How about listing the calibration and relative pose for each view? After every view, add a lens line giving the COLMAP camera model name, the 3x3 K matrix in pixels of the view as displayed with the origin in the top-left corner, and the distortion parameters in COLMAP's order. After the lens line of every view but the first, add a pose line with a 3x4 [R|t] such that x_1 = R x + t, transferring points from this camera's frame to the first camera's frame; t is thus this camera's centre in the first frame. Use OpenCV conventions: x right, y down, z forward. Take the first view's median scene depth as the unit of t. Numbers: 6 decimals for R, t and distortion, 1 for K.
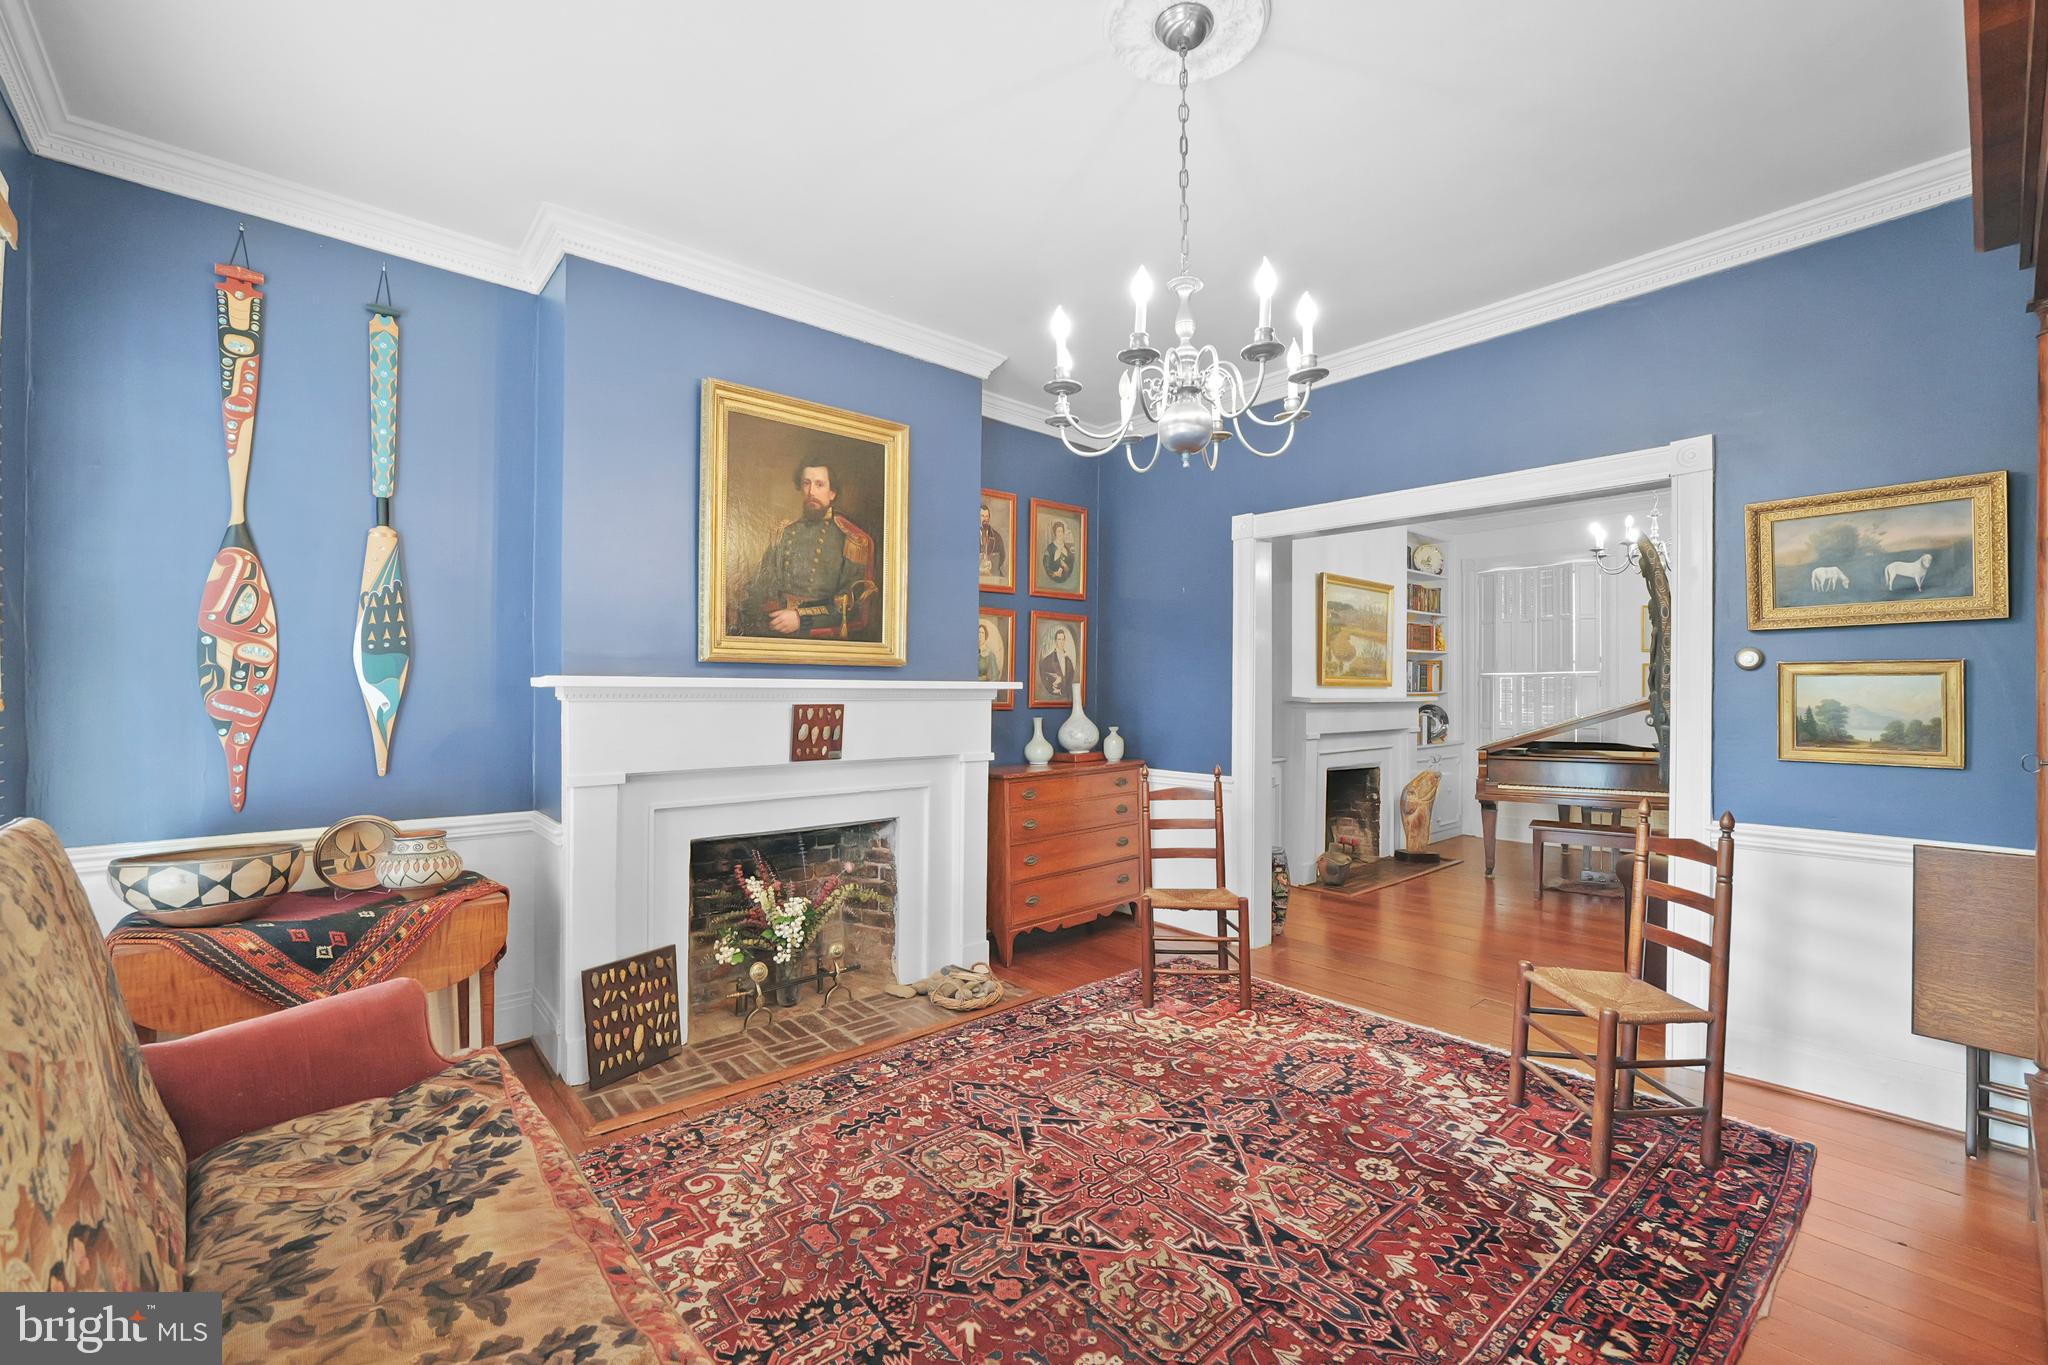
lens RADIAL K [[834.4, 0, 1025.0], [0, 834.4, 687.0], [0, 0, 1]] dist [-0.013911, 0.000349]
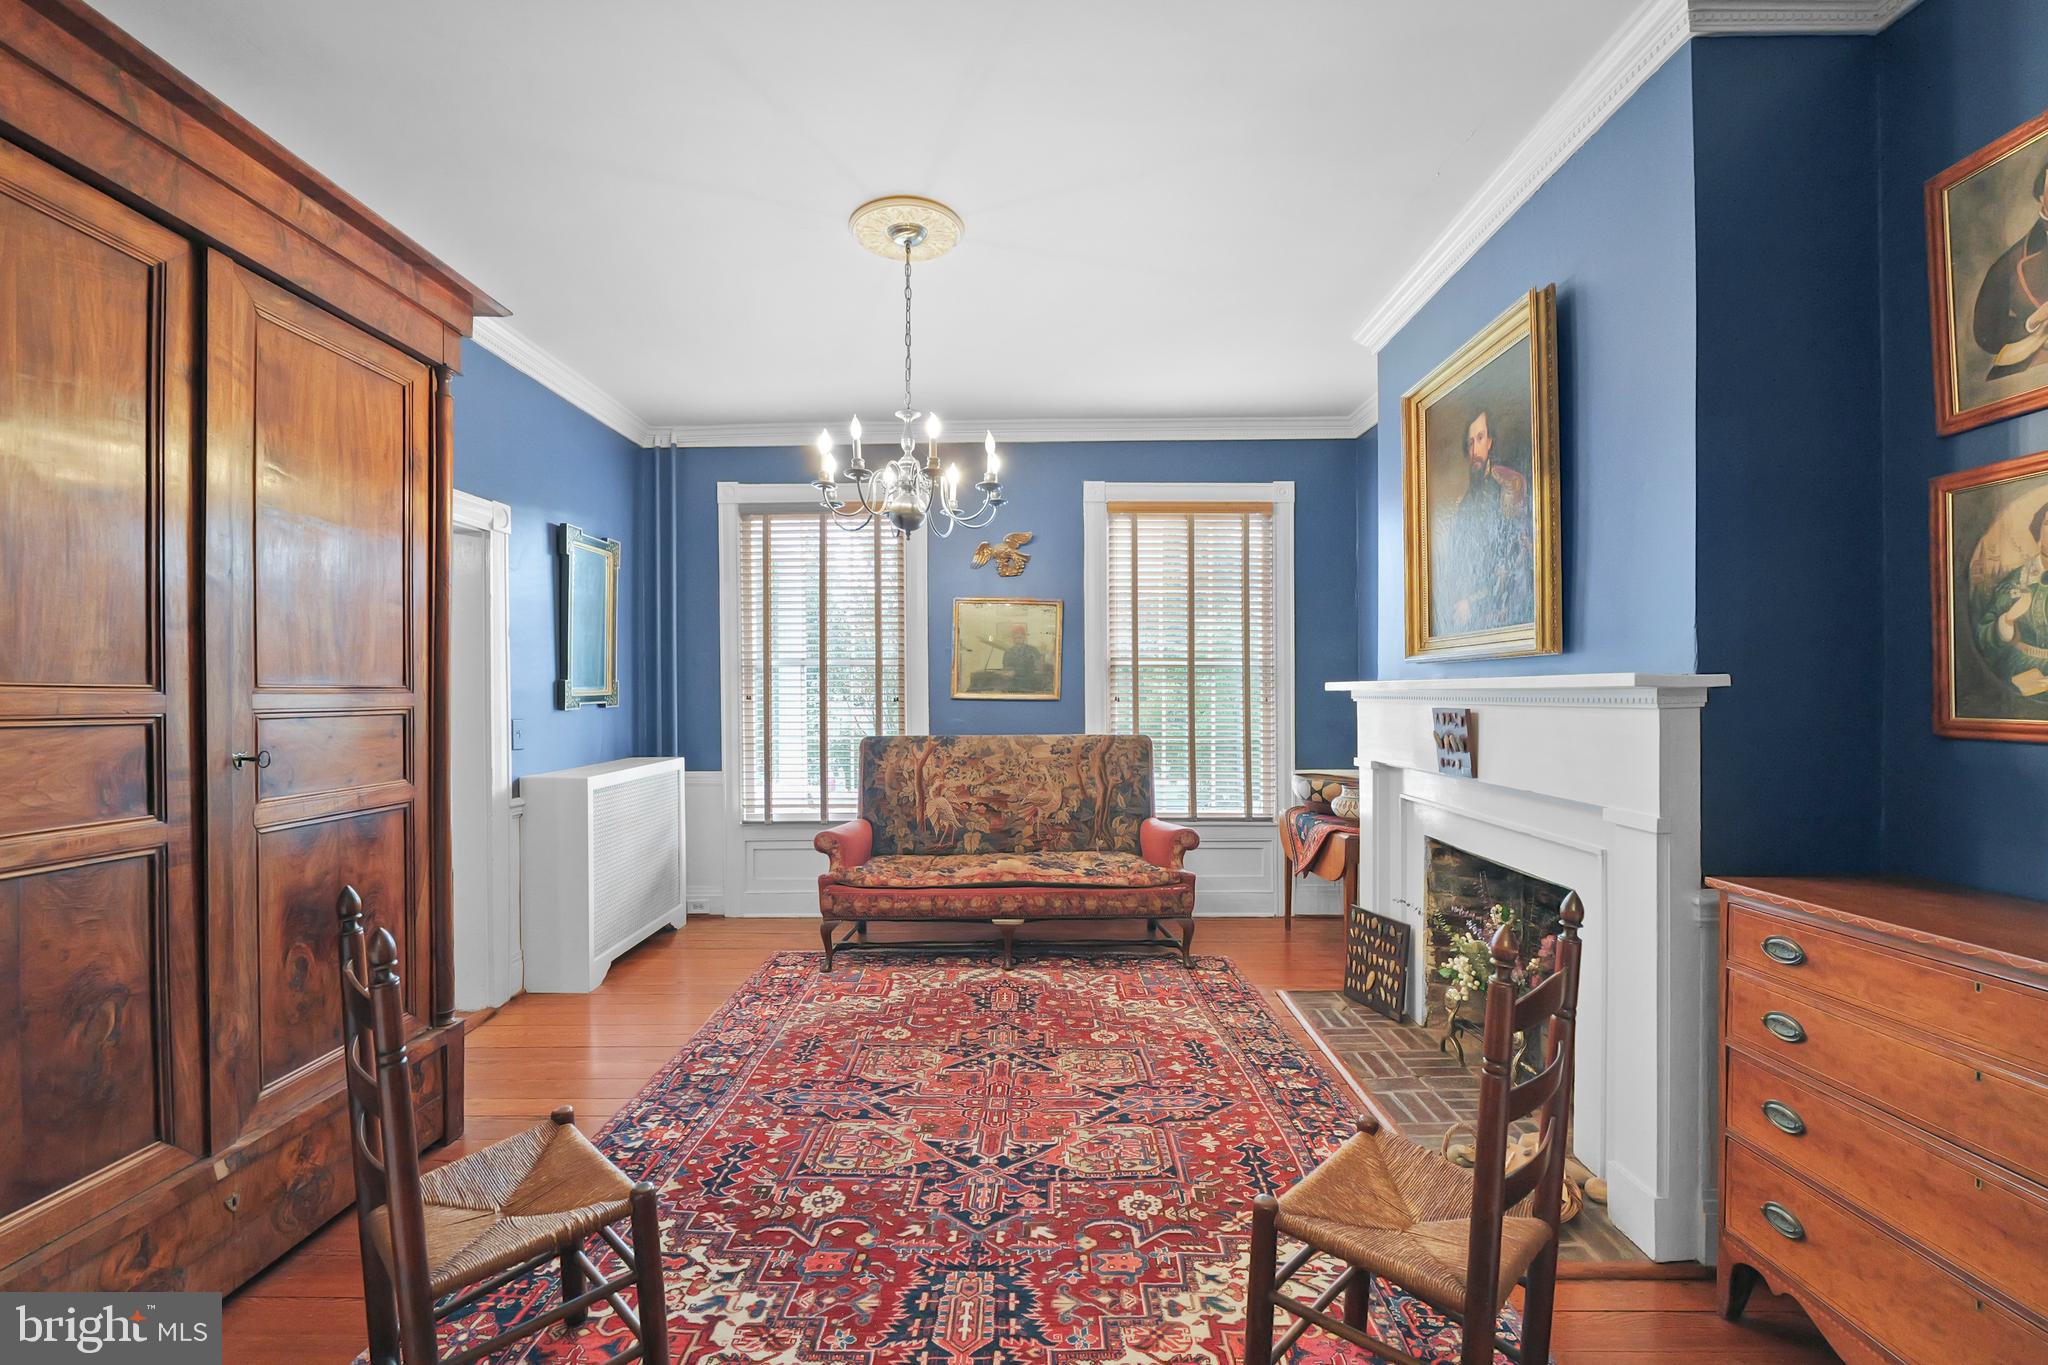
lens RADIAL K [[834.4, 0, 1018.7], [0, 834.4, 693.3], [0, 0, 1]] dist [-0.013911, 0.000349]
pose [[-0.665269, 0.000422, -0.746603, 0.771564], [0.006983, 0.999960, -0.005656, 0.008235], [0.746571, -0.008976, -0.665245, 1.414922]]
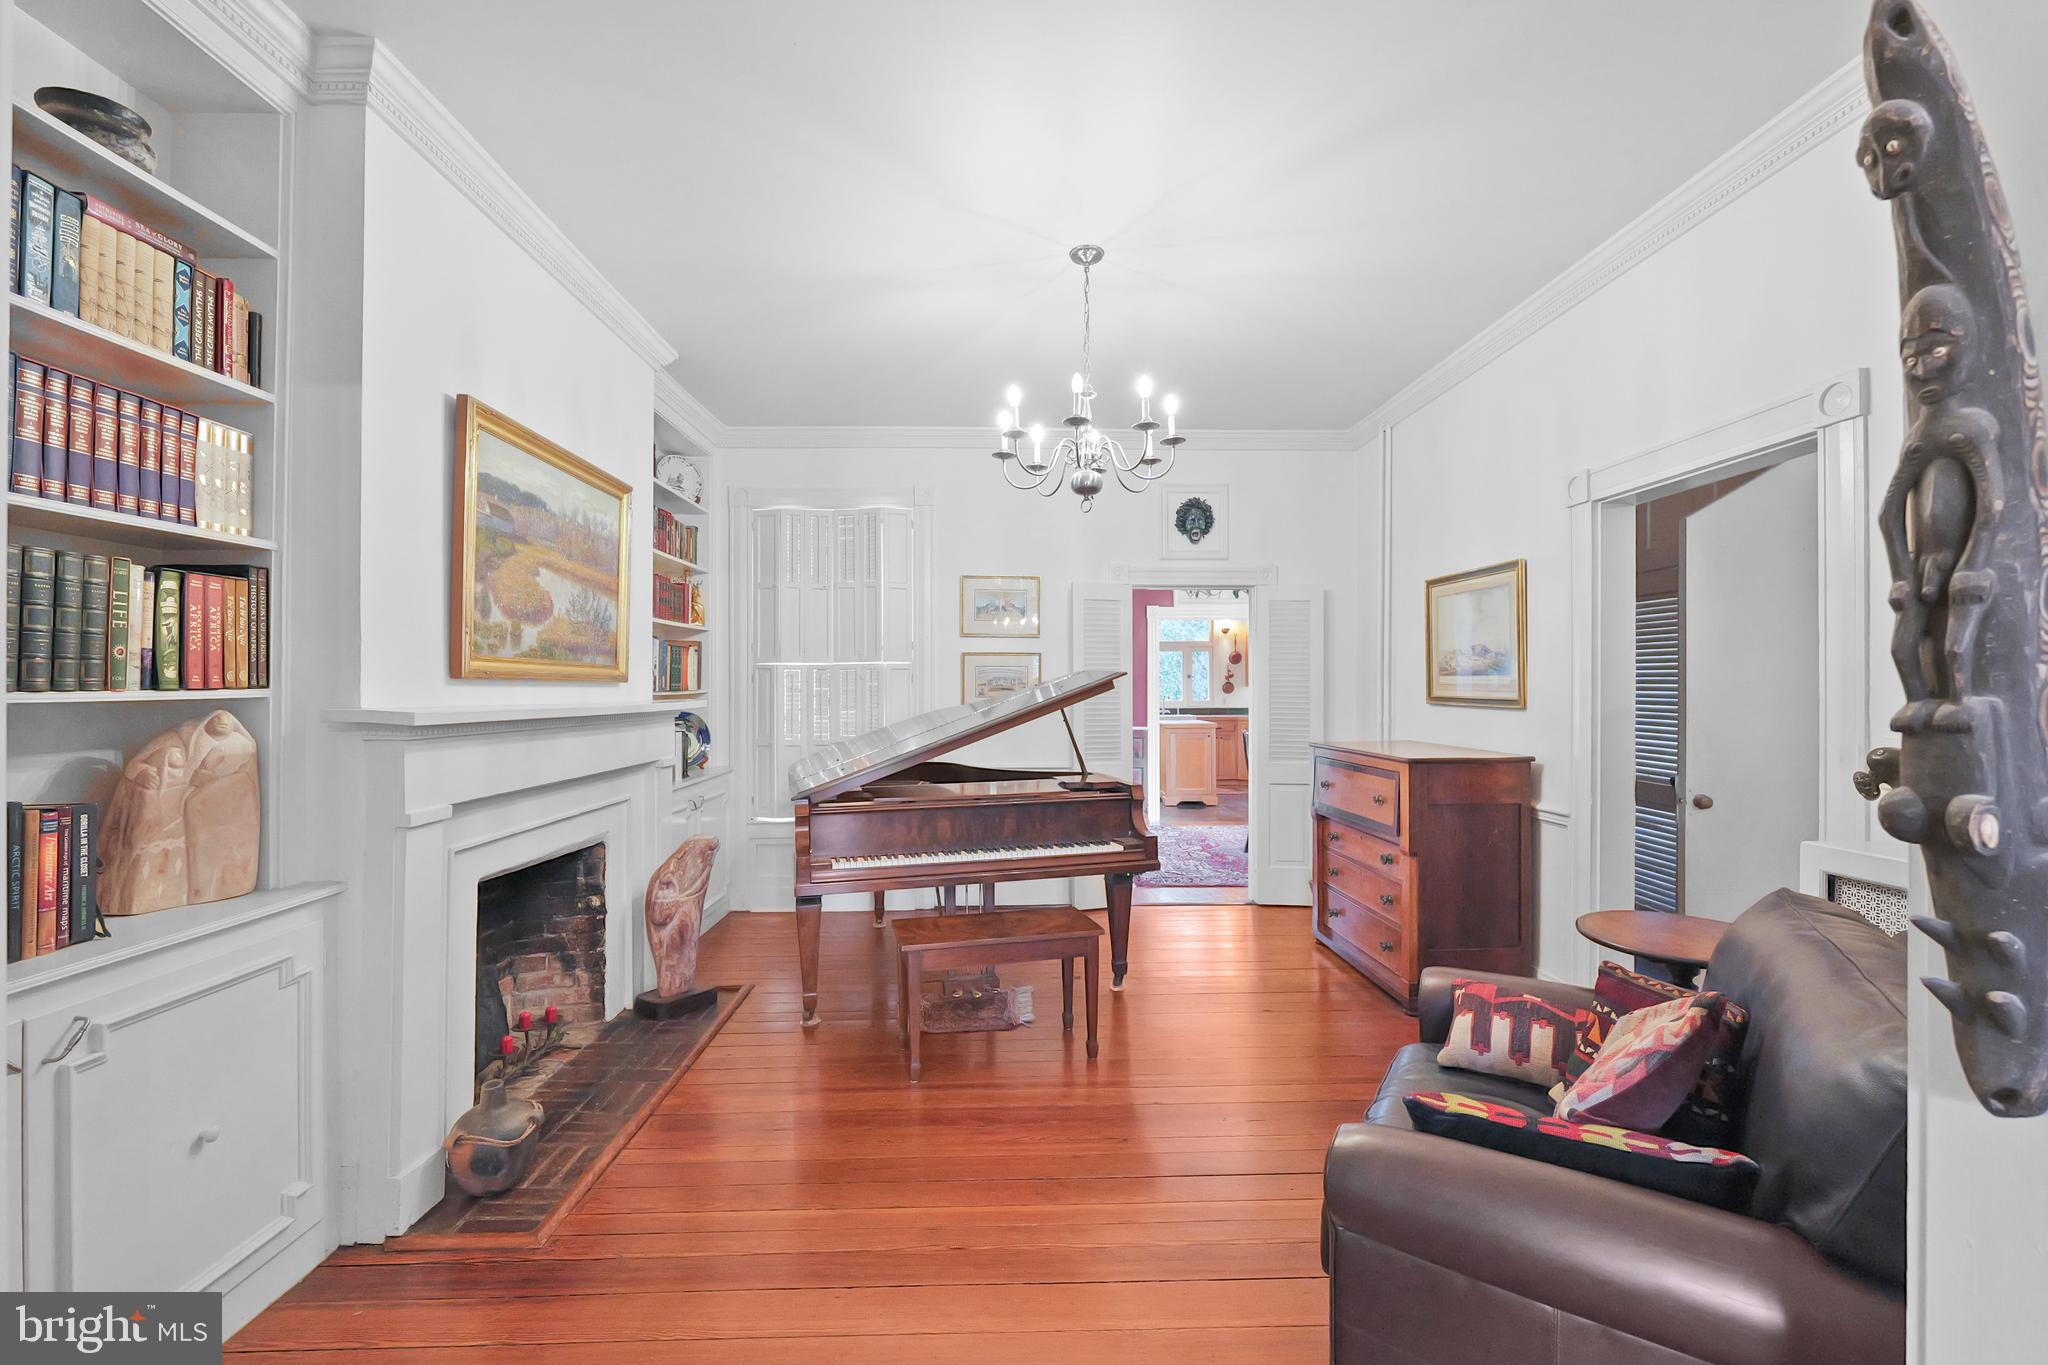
lens RADIAL K [[834.4, 0, 1025.4], [0, 834.4, 687.2], [0, 0, 1]] dist [-0.013911, 0.000349]
pose [[0.627749, -0.000697, 0.778415, 0.452344], [-0.002169, 0.999994, 0.002644, 0.001227], [-0.778413, -0.003348, 0.627744, 1.127782]]
